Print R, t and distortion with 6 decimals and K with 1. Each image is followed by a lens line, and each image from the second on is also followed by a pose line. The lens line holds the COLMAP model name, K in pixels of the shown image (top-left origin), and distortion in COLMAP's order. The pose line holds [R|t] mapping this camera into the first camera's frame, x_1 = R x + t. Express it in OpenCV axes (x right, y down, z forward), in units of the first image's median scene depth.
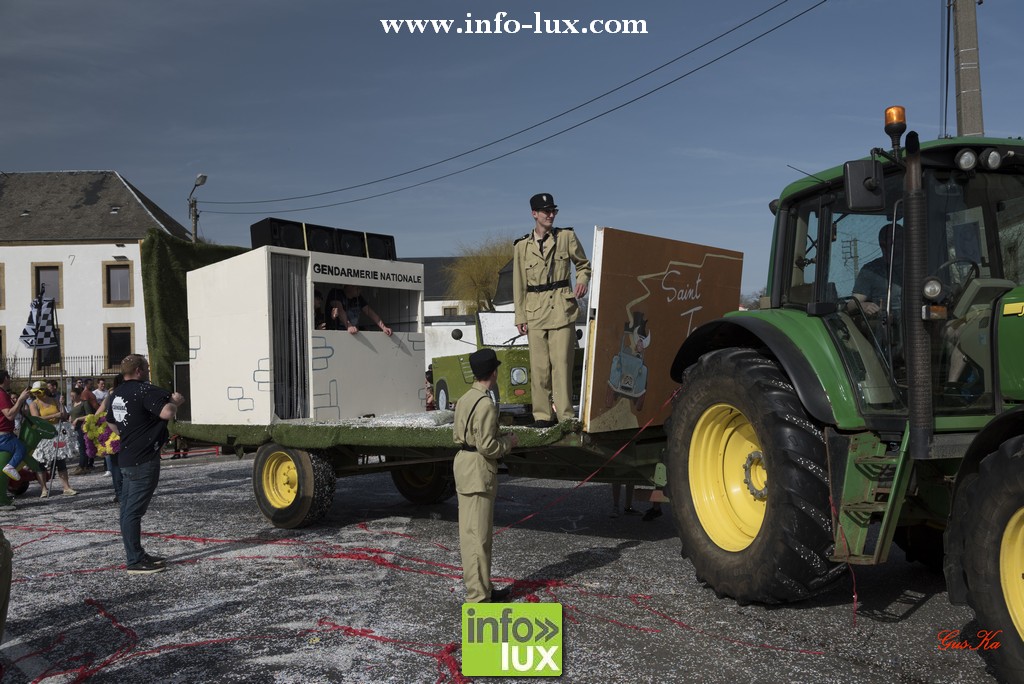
lens RADIAL K [[877.8, 0, 510.5], [0, 877.8, 346.1], [0, 0, 1]] dist [0.043142, 0.004375]
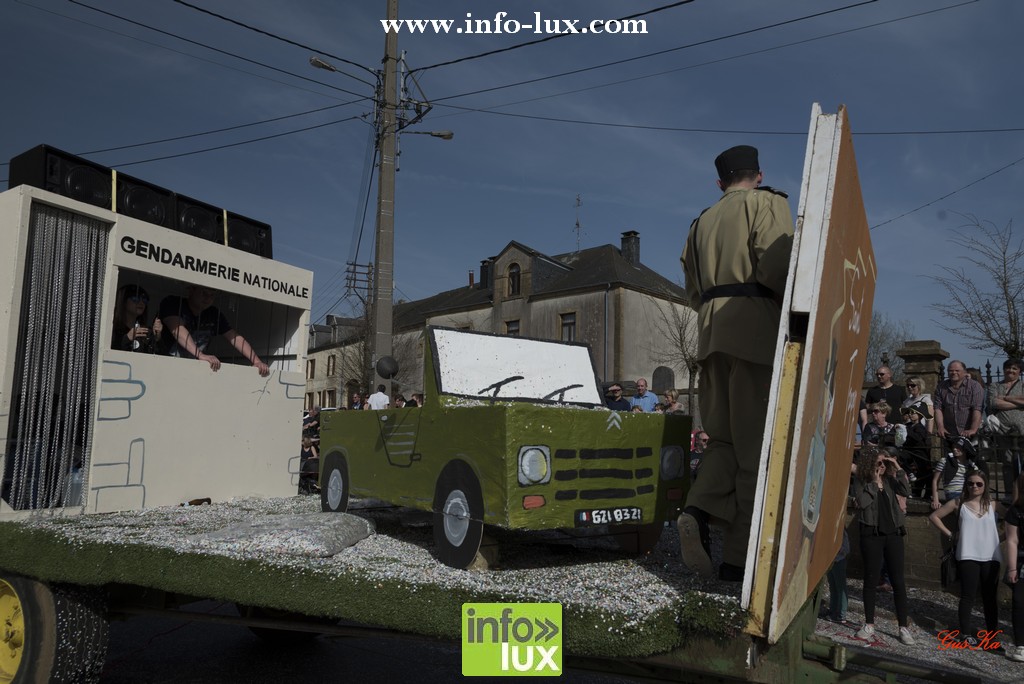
lens RADIAL K [[736.9, 0, 518.6], [0, 736.9, 337.7], [0, 0, 1]] dist [0.007603, 0.001756]
pose [[0.976969, 0.080762, 0.197507, -0.060365], [-0.061334, 0.992831, -0.102587, 0.006312], [-0.204376, 0.088110, 0.974919, 0.480765]]
